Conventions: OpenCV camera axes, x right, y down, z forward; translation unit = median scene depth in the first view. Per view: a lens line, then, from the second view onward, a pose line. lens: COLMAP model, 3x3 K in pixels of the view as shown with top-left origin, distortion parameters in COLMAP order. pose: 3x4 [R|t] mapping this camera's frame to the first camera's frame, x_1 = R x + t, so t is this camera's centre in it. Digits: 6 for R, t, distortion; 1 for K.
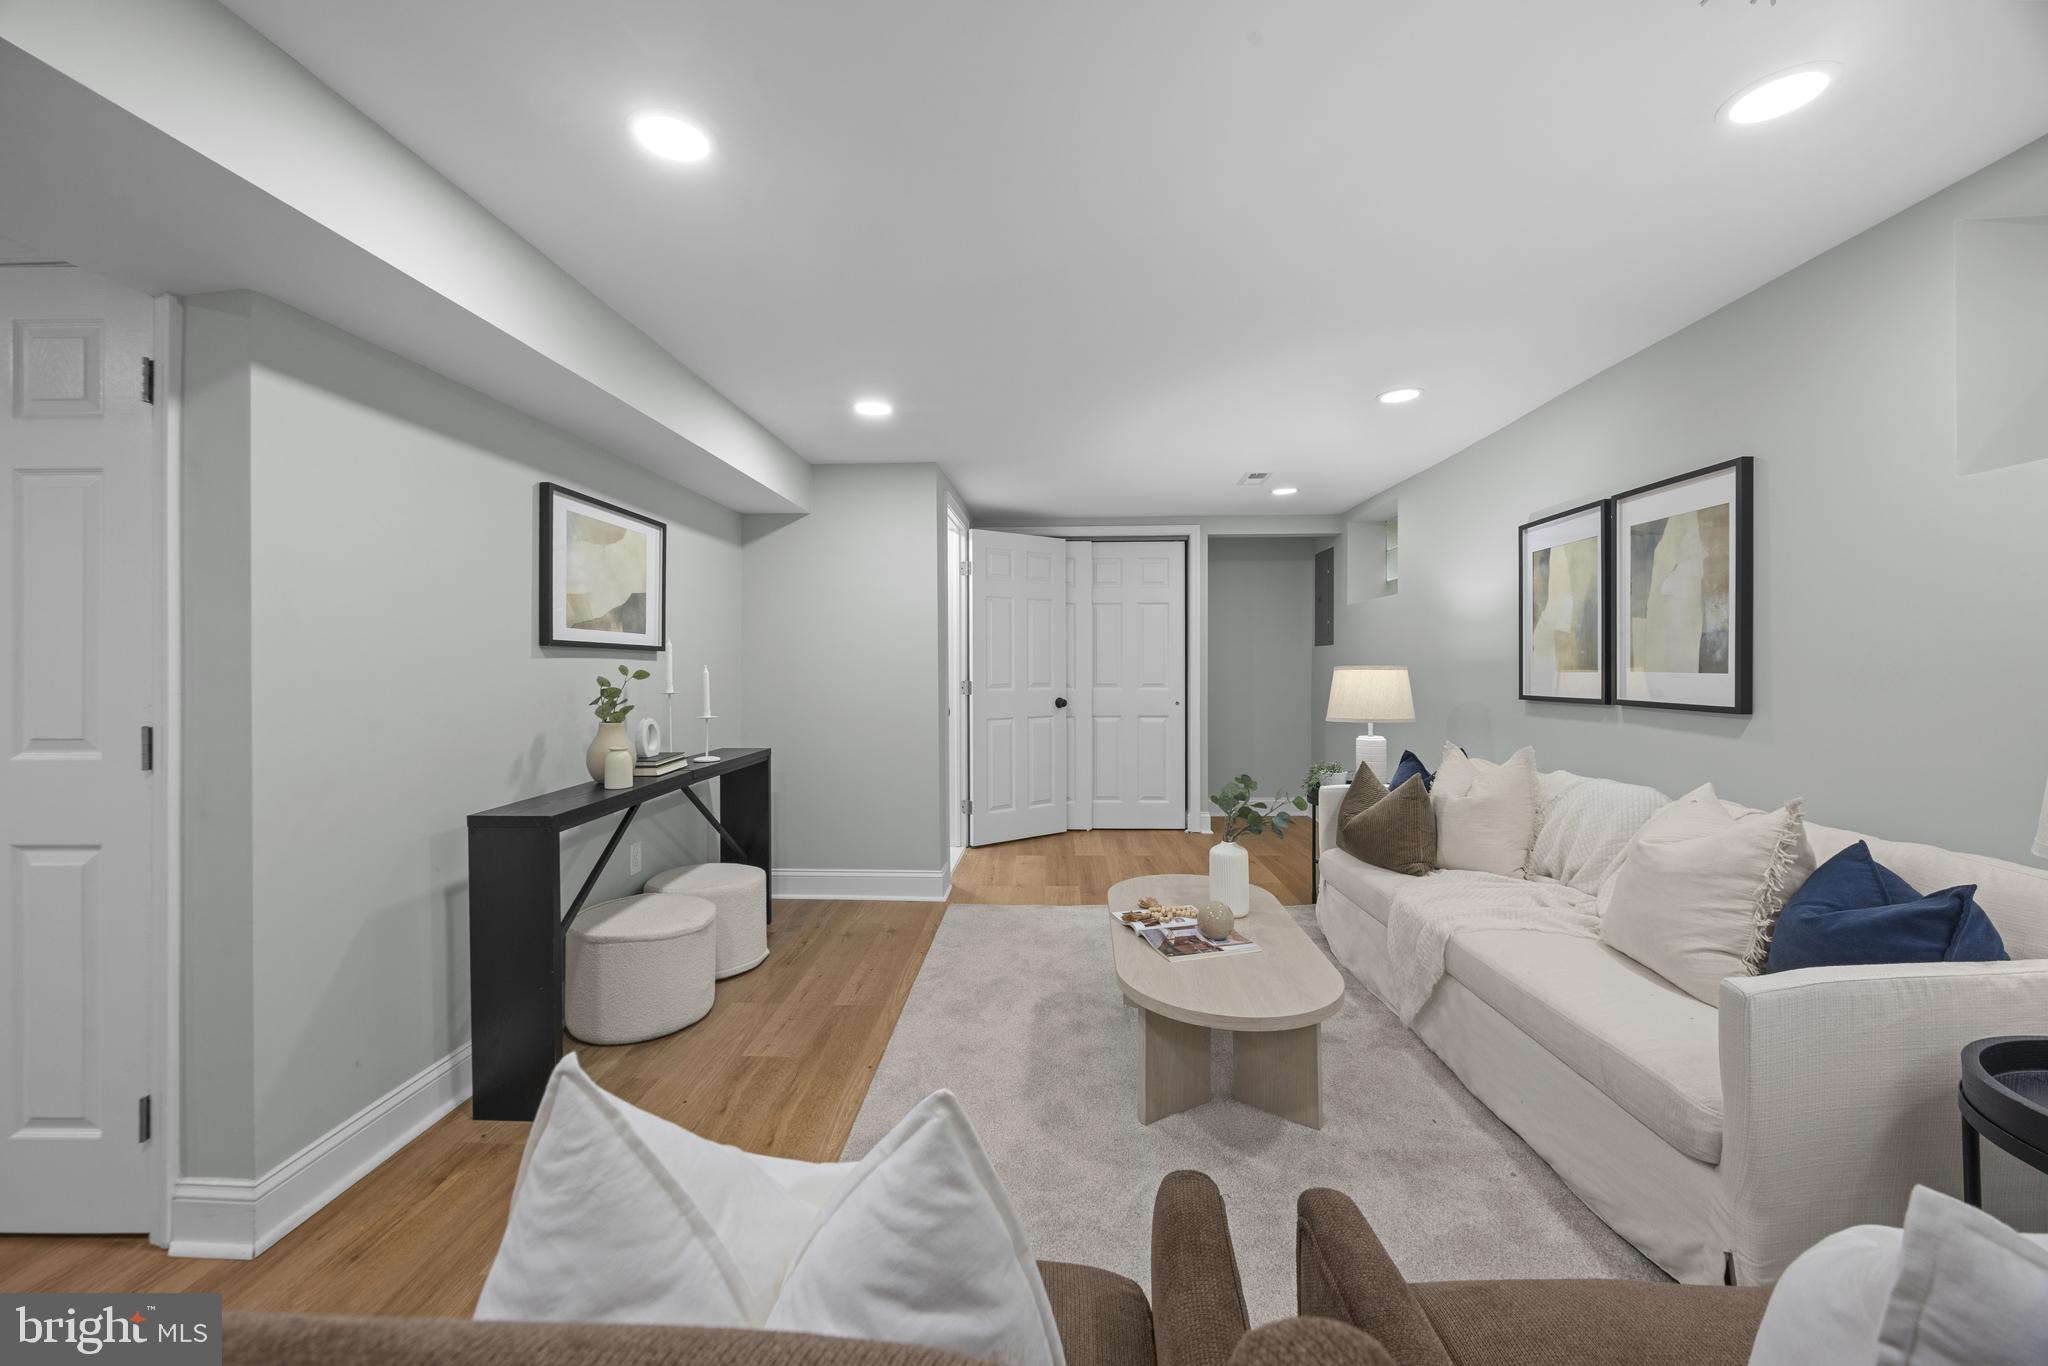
lens RADIAL K [[781.4, 0, 1015.9], [0, 781.4, 661.9], [0, 0, 1]] dist [-0.005711, 0.000834]
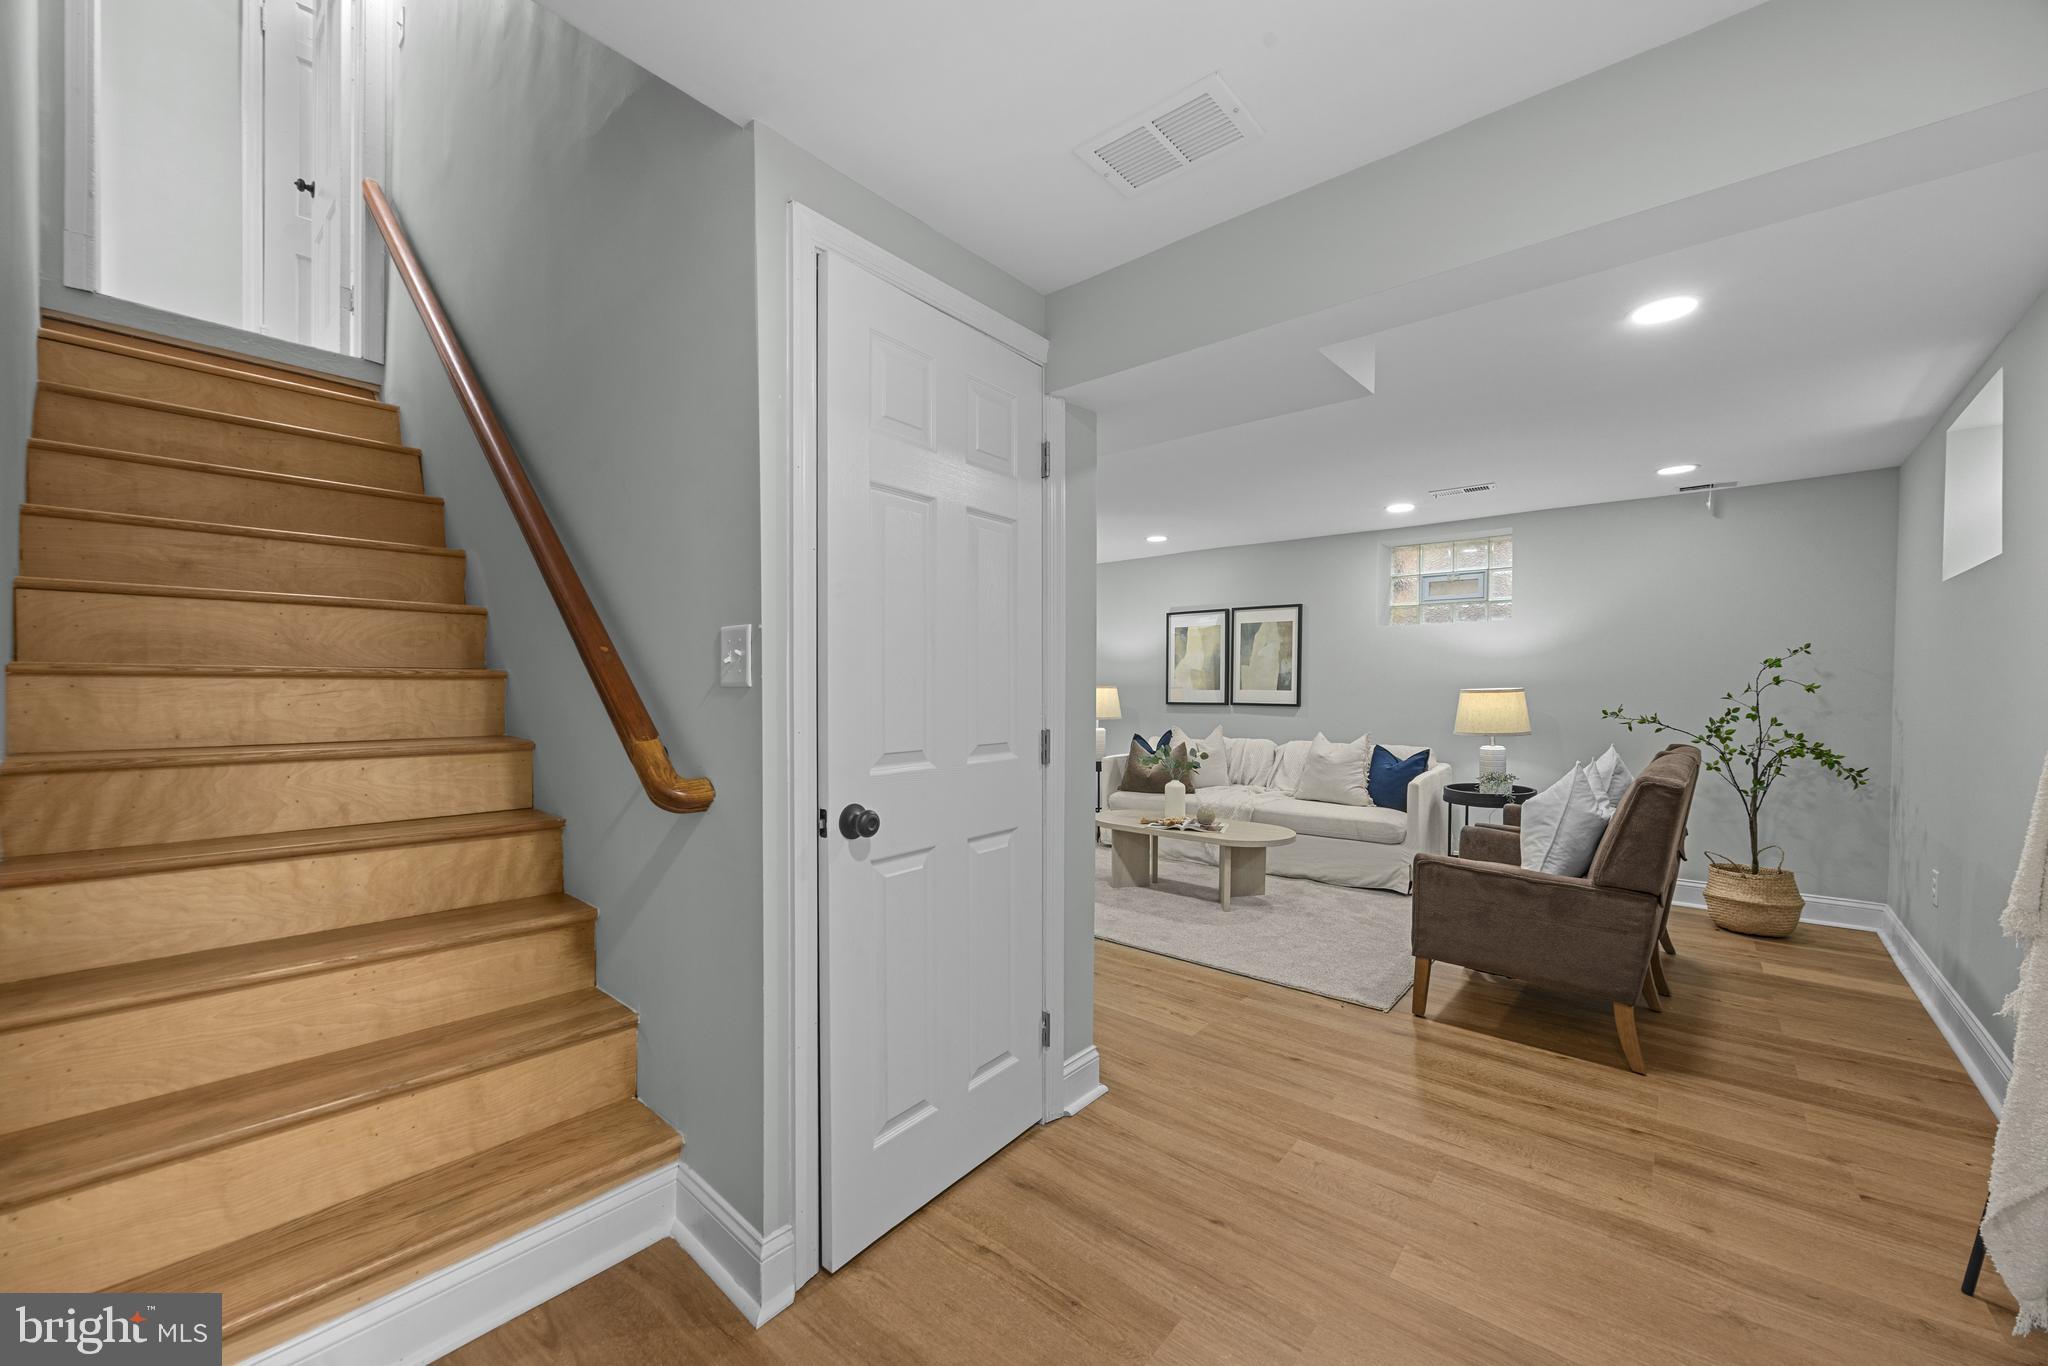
lens RADIAL K [[781.4, 0, 1018.1], [0, 781.4, 698.2], [0, 0, 1]] dist [-0.005711, 0.000834]
pose [[0.612054, -0.008534, 0.790770, -1.328589], [-0.007837, 0.999827, 0.016856, 0.004378], [-0.790777, -0.016514, 0.611881, 0.145610]]
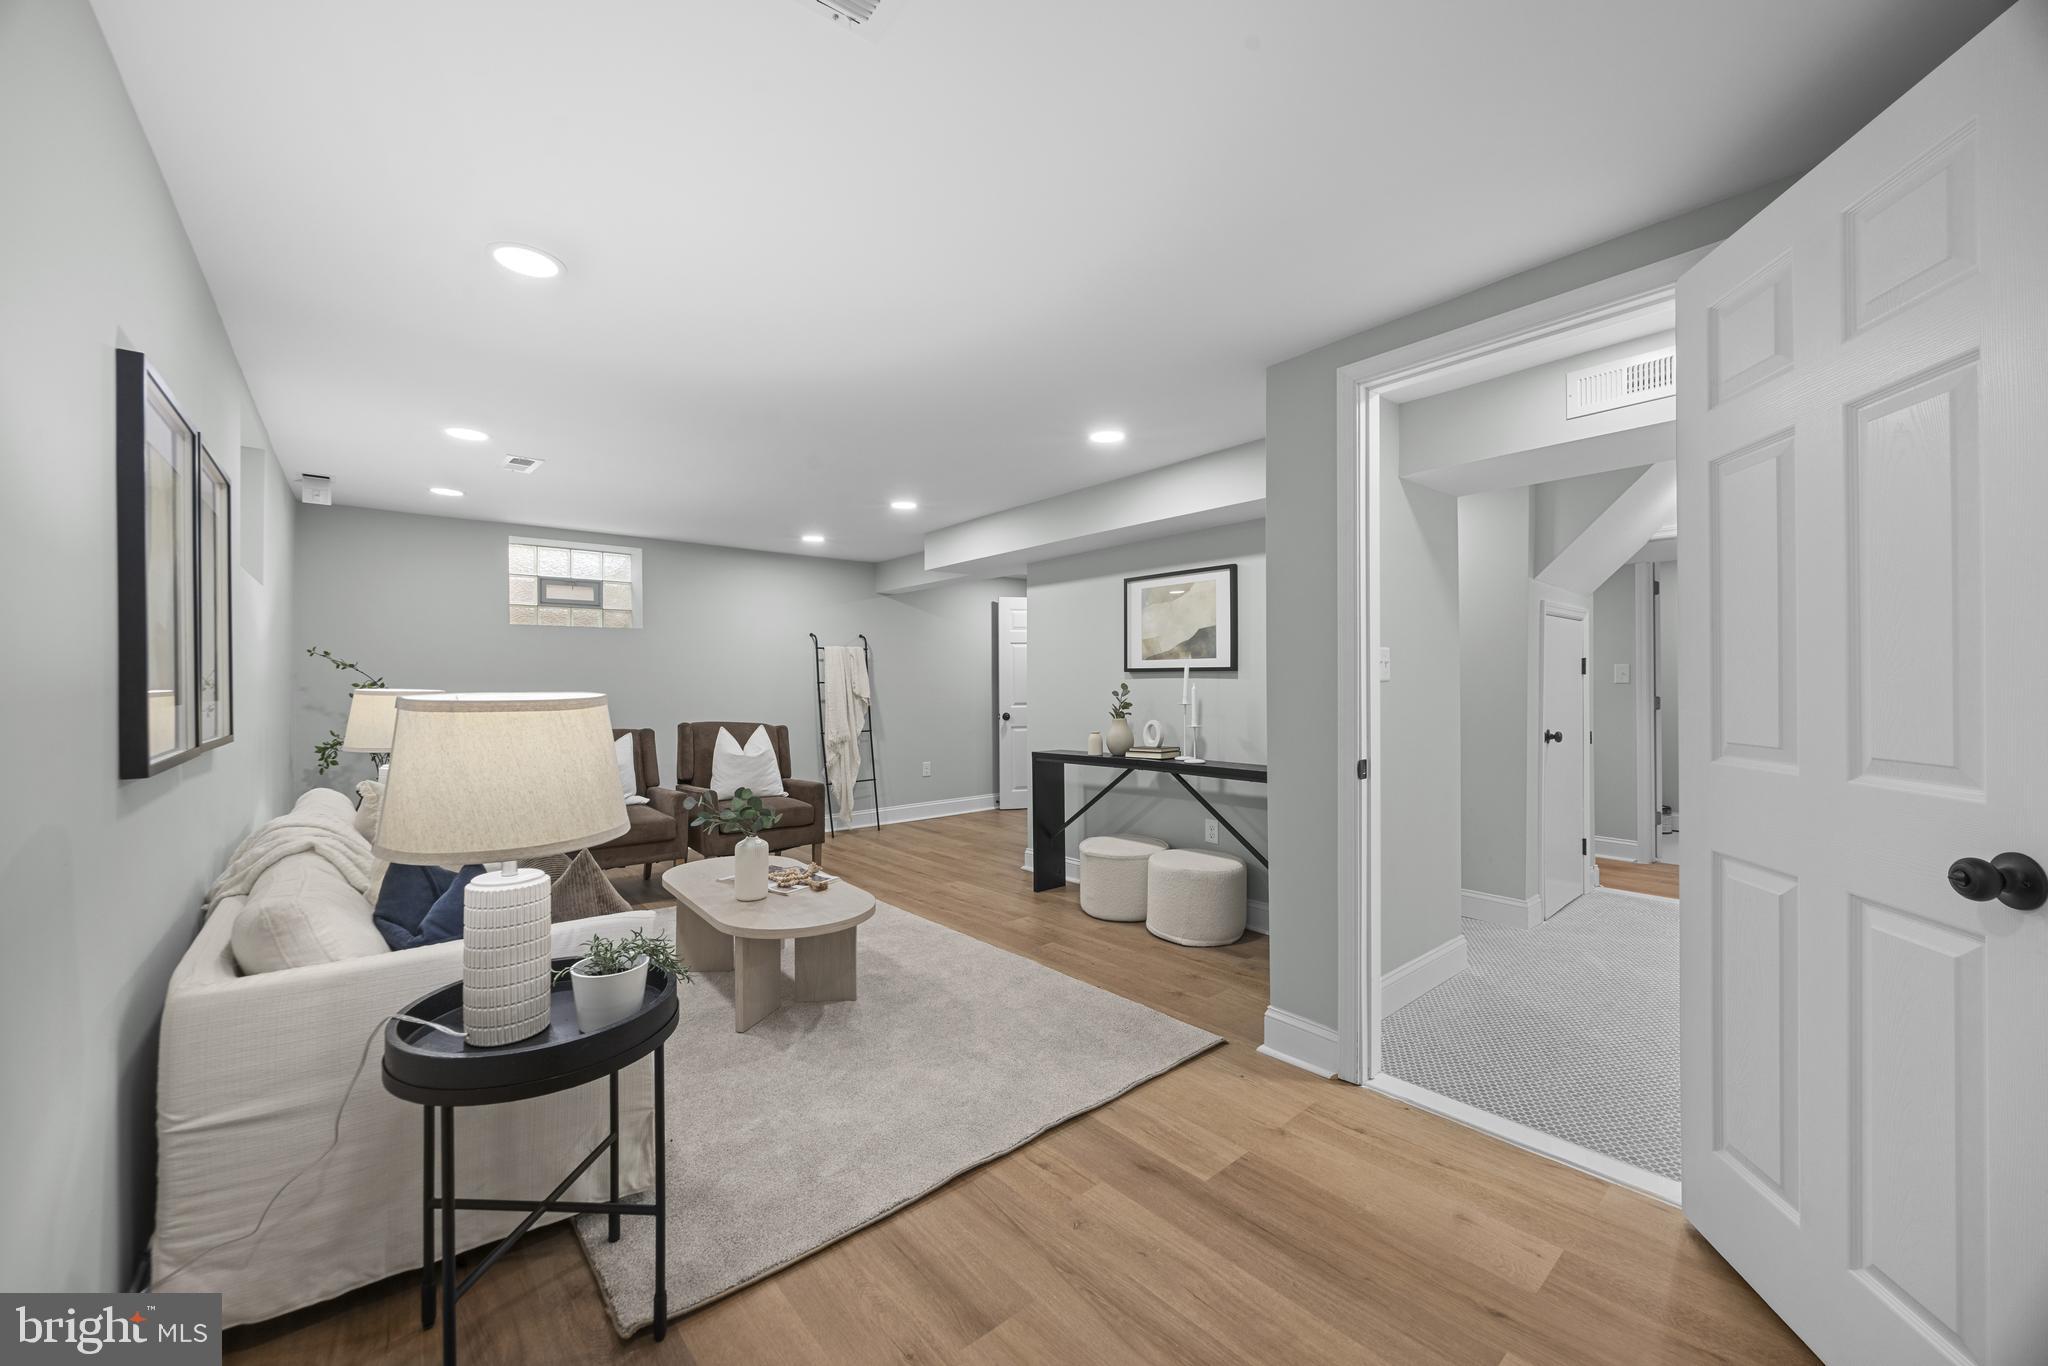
lens RADIAL K [[781.4, 0, 1018.4], [0, 781.4, 681.0], [0, 0, 1]] dist [-0.005711, 0.000834]
pose [[-0.727318, 0.005088, -0.686281, 0.731382], [0.011064, 0.999929, -0.004313, 0.004013], [0.686211, -0.010730, -0.727323, 1.980971]]
